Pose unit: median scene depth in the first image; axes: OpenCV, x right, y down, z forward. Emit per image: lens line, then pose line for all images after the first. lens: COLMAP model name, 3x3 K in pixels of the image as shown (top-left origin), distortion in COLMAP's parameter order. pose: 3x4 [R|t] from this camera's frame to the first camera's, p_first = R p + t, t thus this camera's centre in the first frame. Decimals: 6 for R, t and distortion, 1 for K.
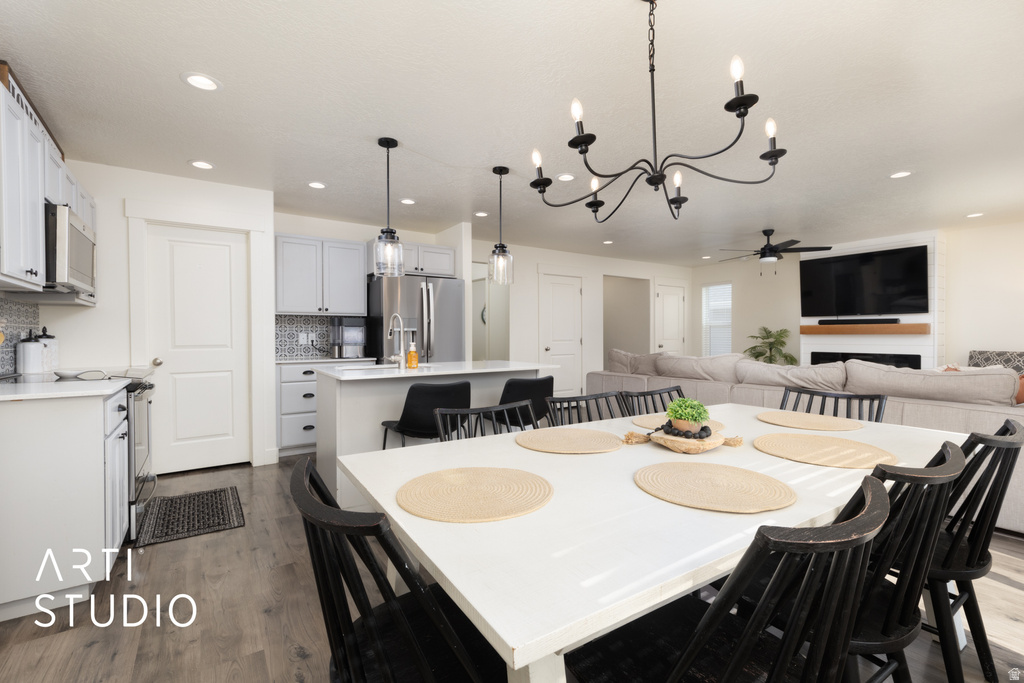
lens RADIAL K [[459.2, 0, 516.1], [0, 459.2, 338.5], [0, 0, 1]] dist [0.007343, -0.000235]
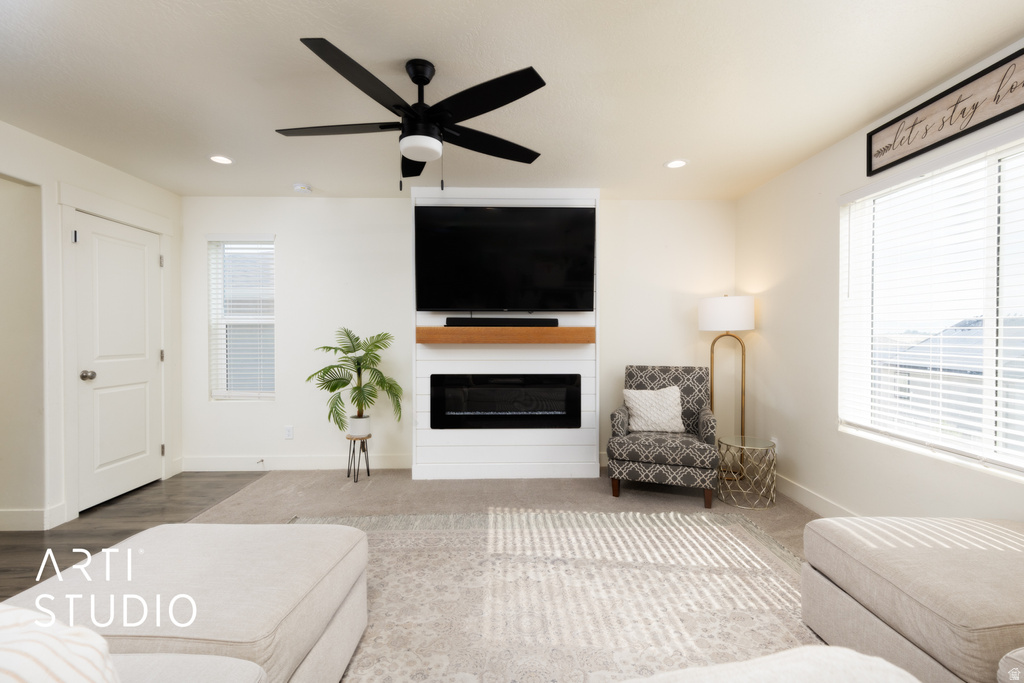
lens RADIAL K [[459.2, 0, 516.1], [0, 459.2, 338.5], [0, 0, 1]] dist [0.007343, -0.000235]
pose [[0.559169, -0.007717, 0.829018, 0.246364], [0.006935, 0.999965, 0.004631, -0.017432], [-0.829025, 0.003160, 0.559203, 0.627246]]
